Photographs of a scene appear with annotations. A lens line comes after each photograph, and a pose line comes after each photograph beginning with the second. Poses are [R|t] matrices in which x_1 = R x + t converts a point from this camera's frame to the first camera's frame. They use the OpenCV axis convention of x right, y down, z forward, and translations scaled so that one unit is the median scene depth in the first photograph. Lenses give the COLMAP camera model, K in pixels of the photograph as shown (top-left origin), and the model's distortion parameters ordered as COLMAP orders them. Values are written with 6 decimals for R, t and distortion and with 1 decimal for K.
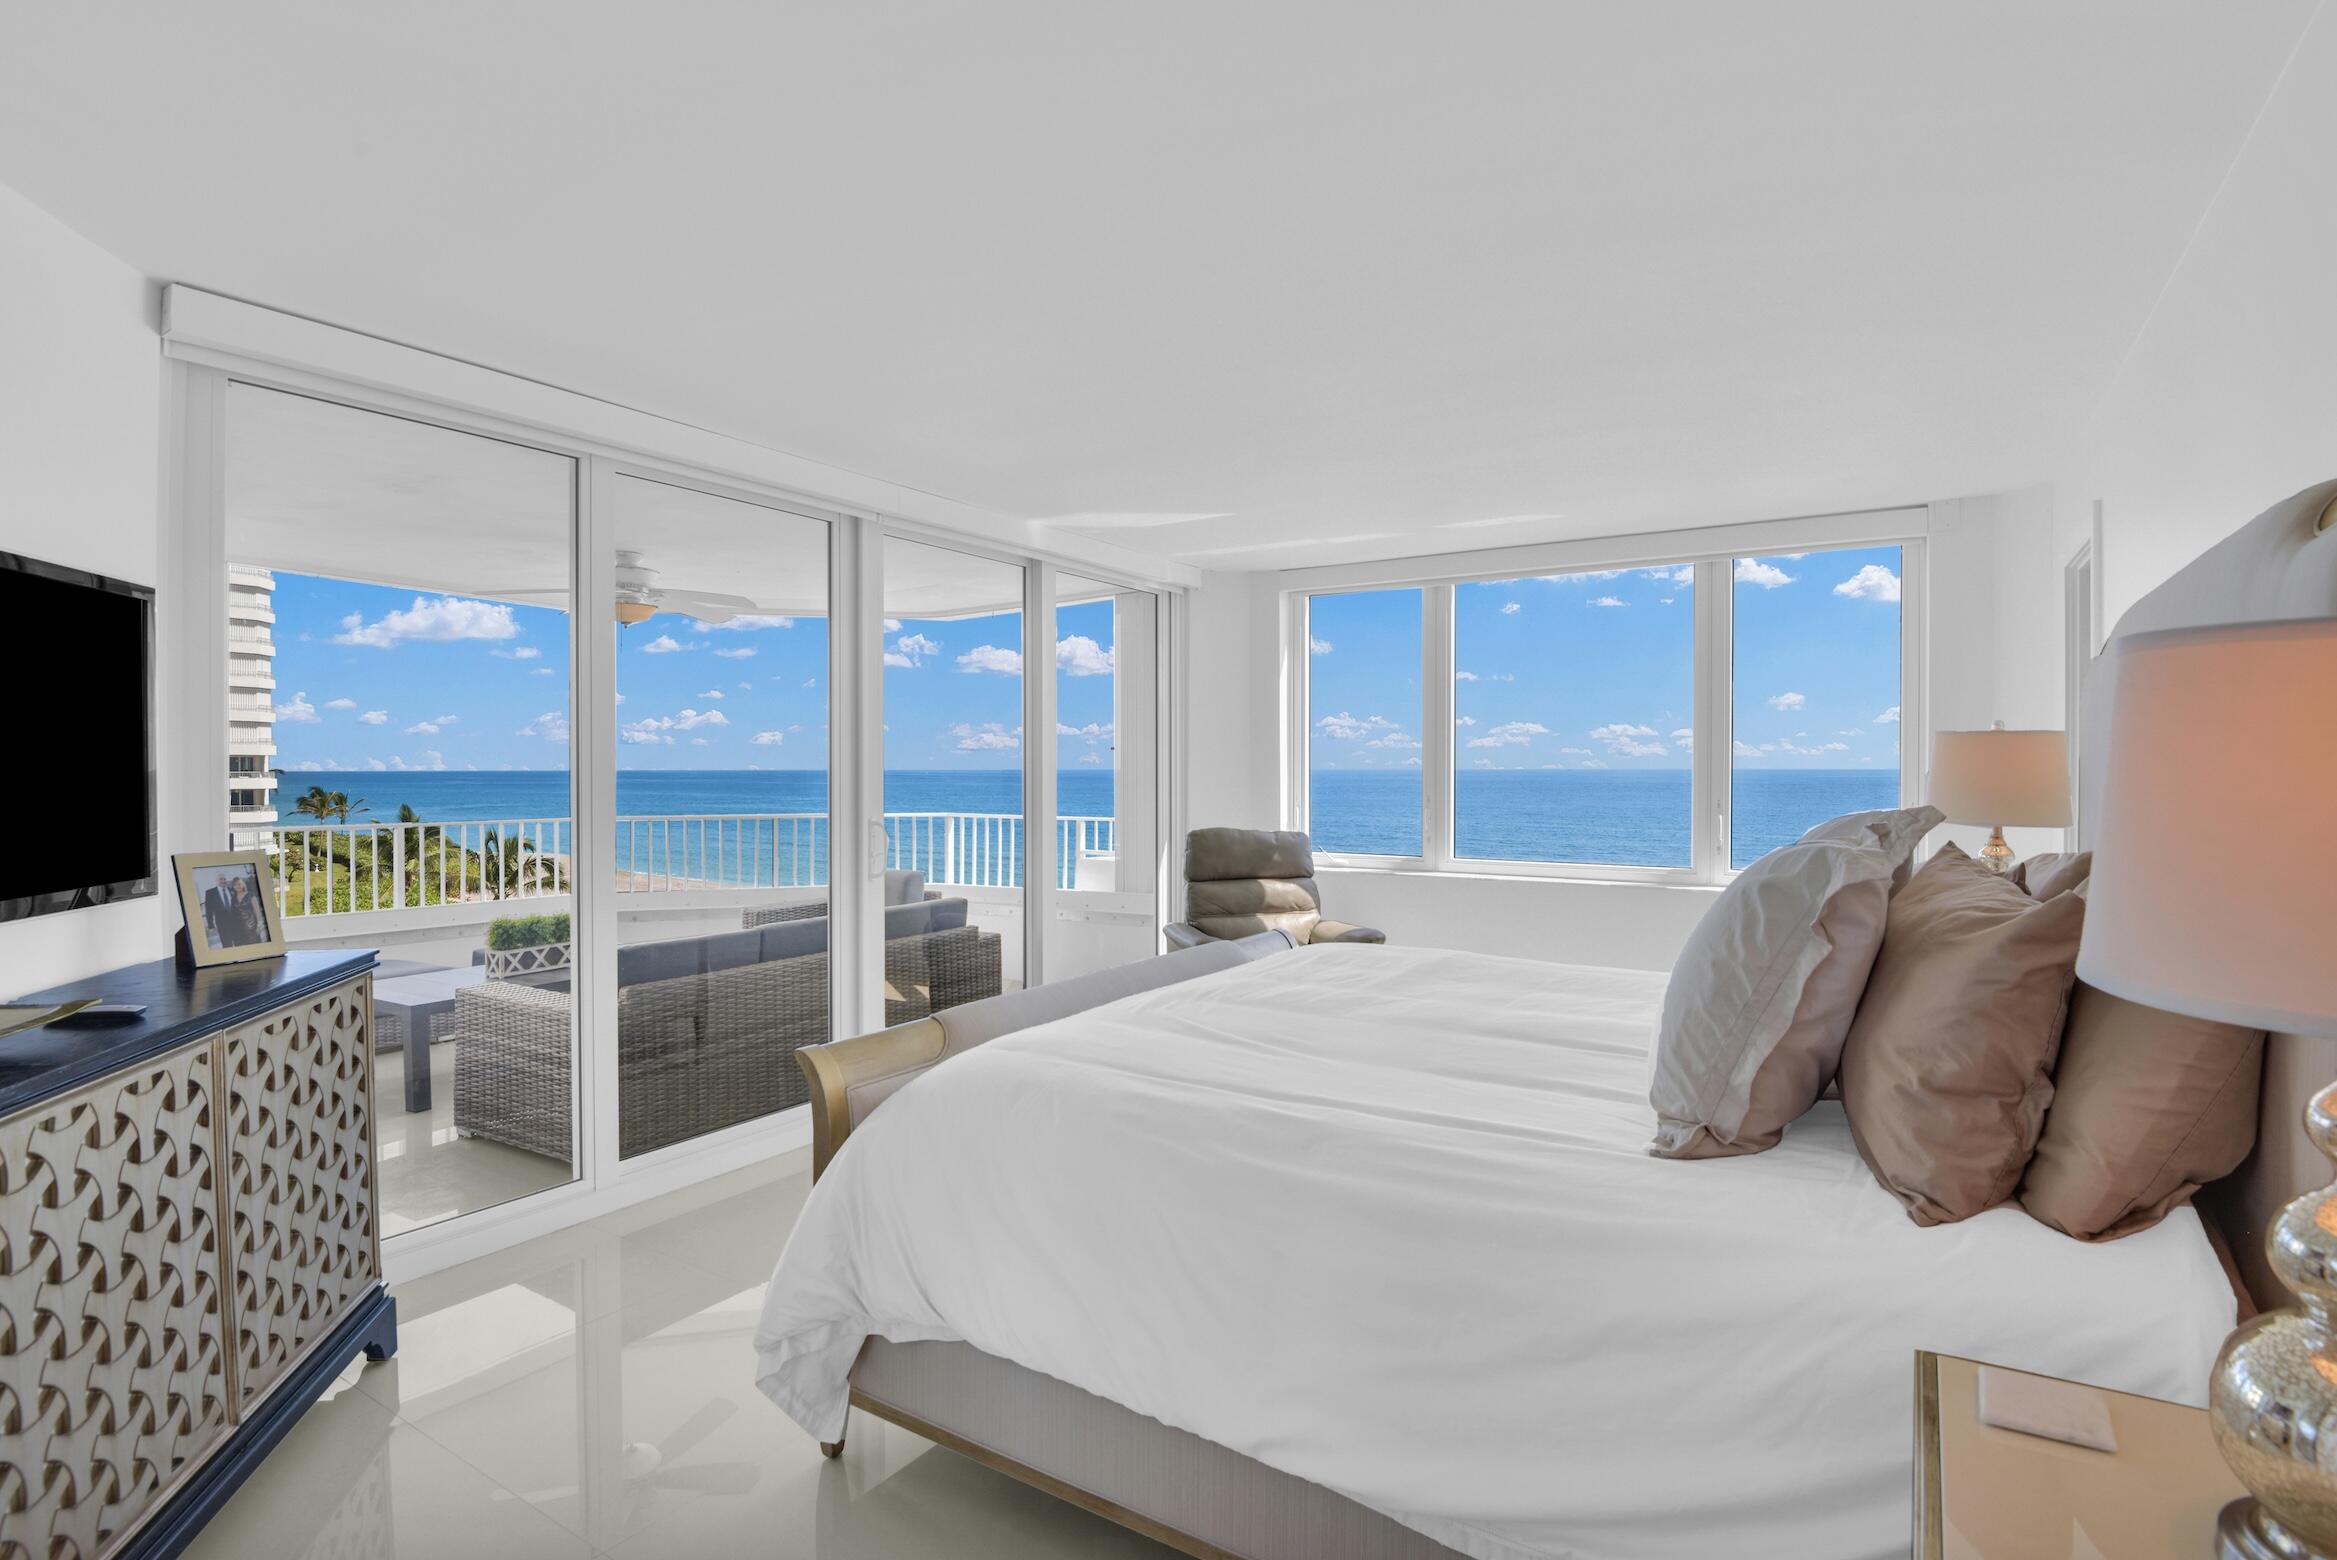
lens RADIAL K [[1153.1, 0, 1201.5], [0, 1153.1, 789.9], [0, 0, 1]] dist [-0.003041, -0.000304]
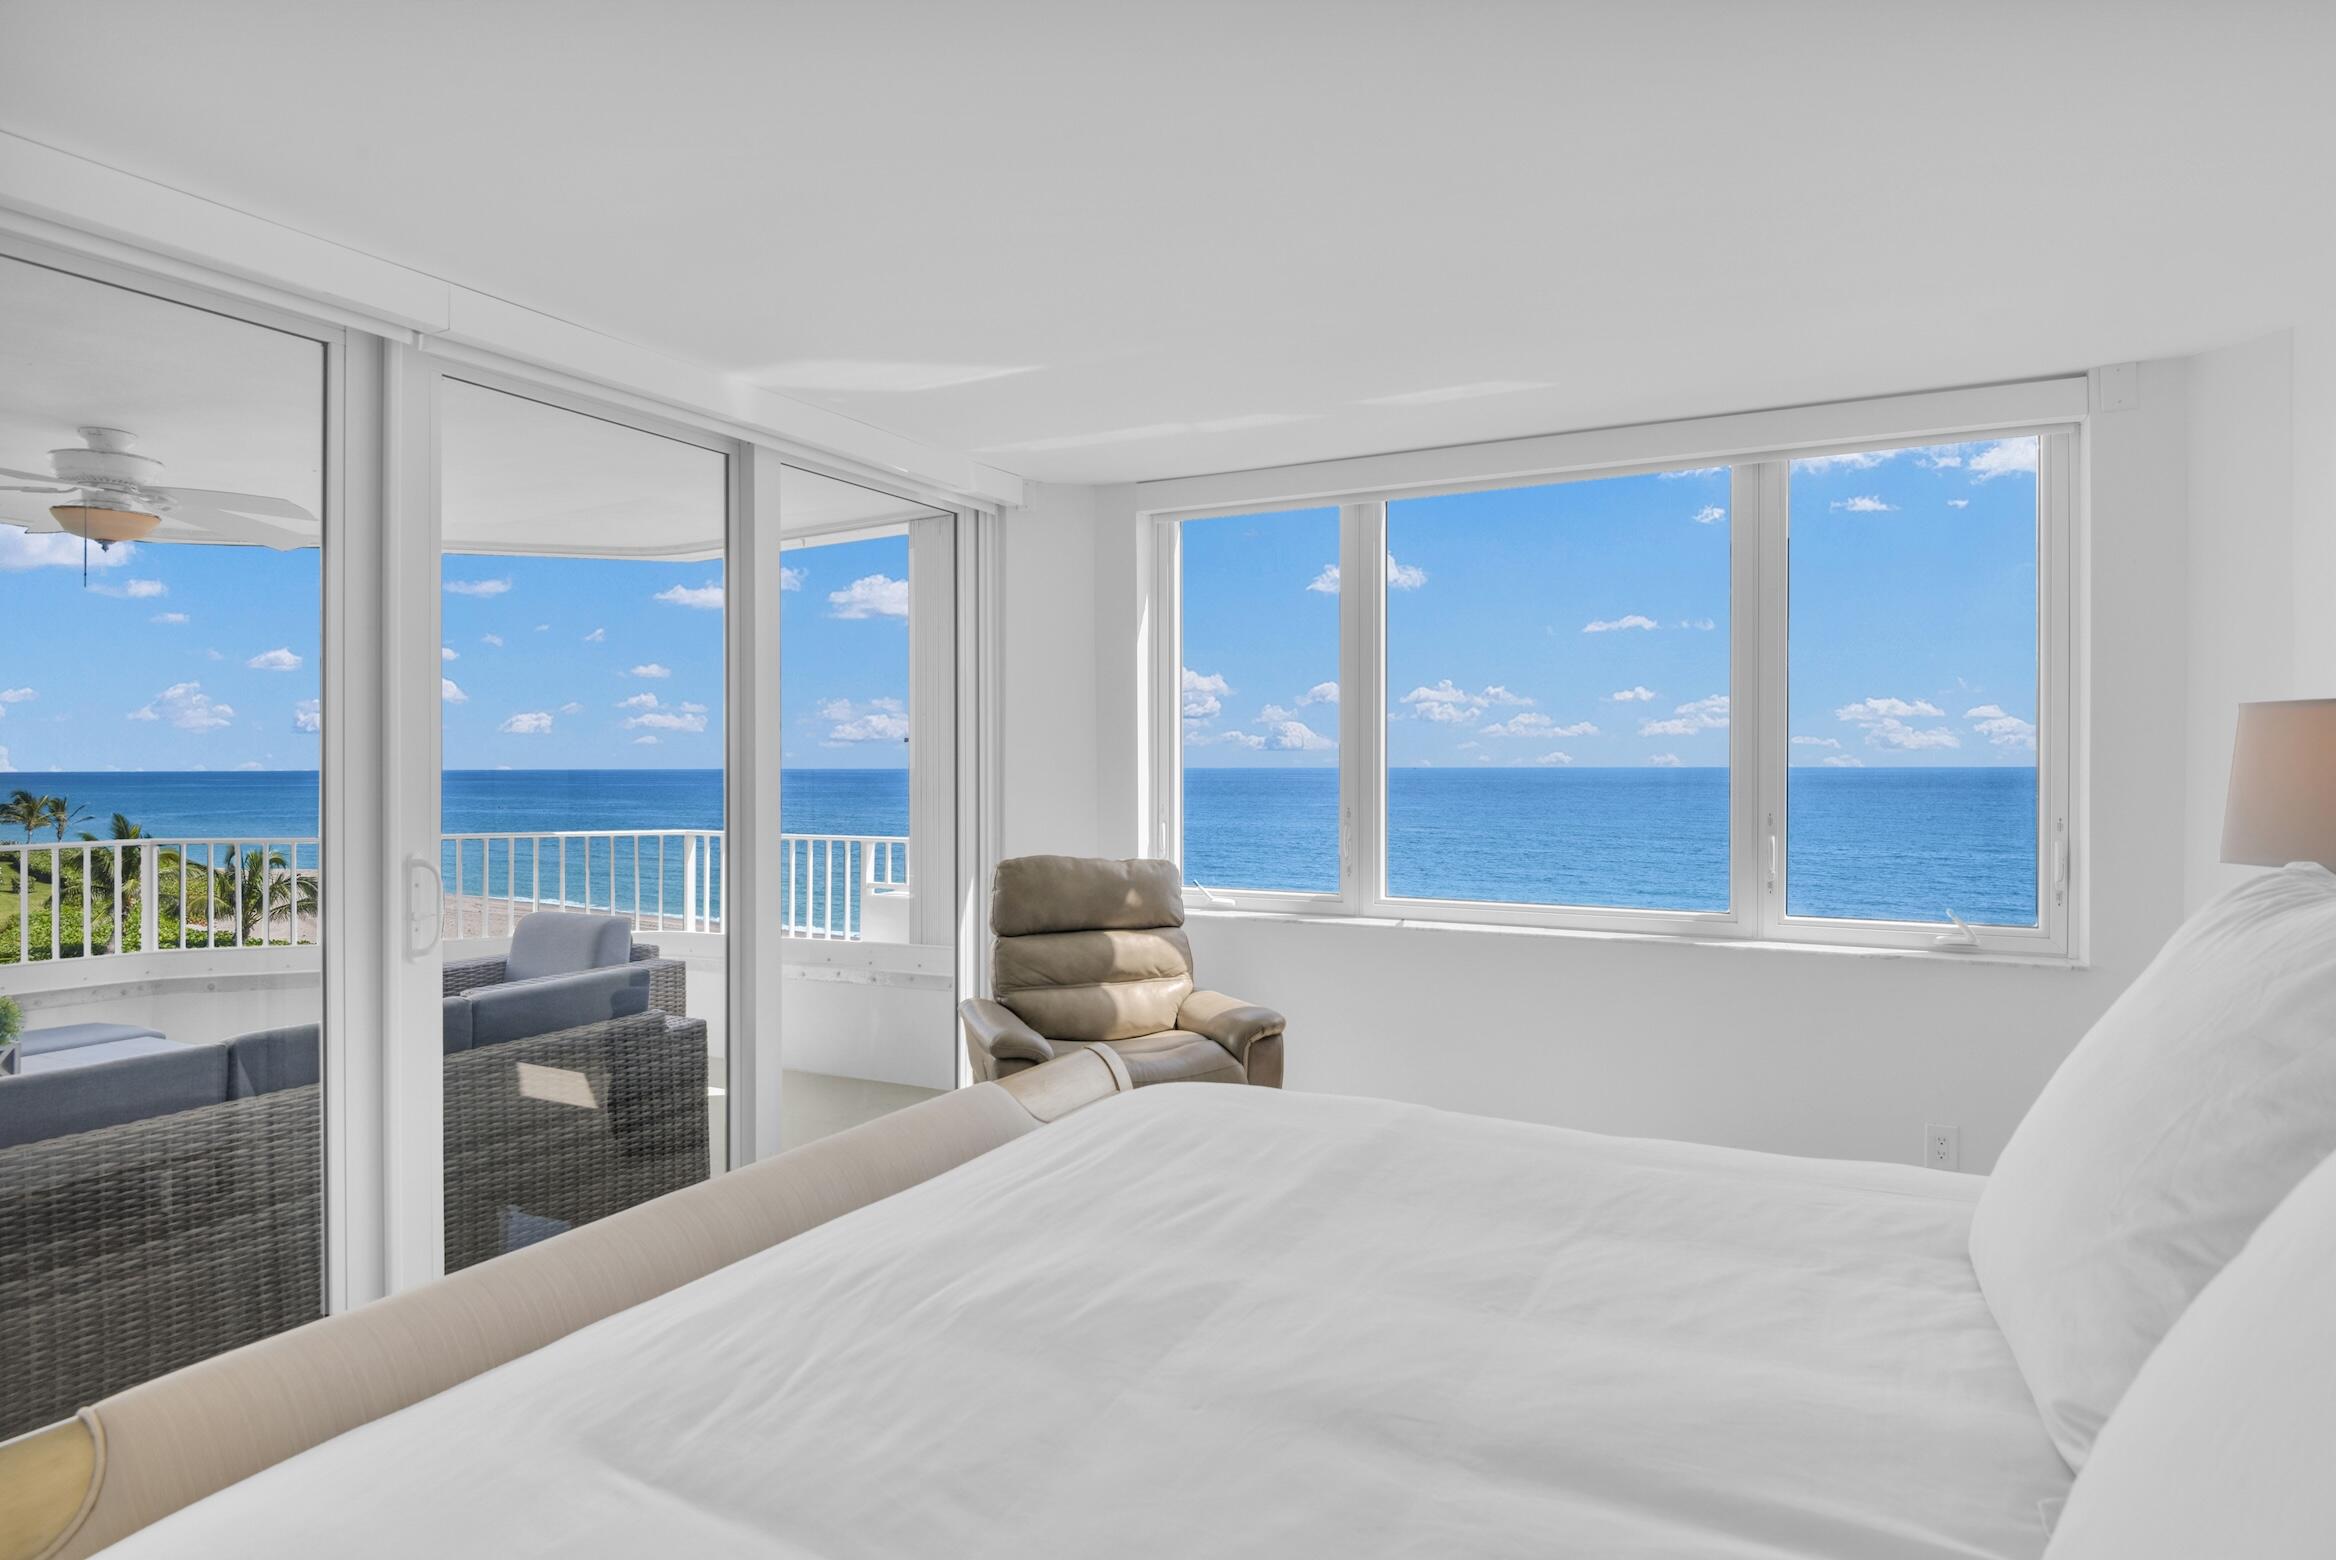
lens RADIAL K [[1299.2, 0, 1168.0], [0, 1299.2, 780.0], [0, 0, 1]] dist [0.016972, -0.022238]
pose [[0.998446, -0.001879, 0.055702, 0.044960], [0.002401, 0.999954, -0.009303, -0.003861], [-0.055682, 0.009422, 0.998404, 0.233267]]
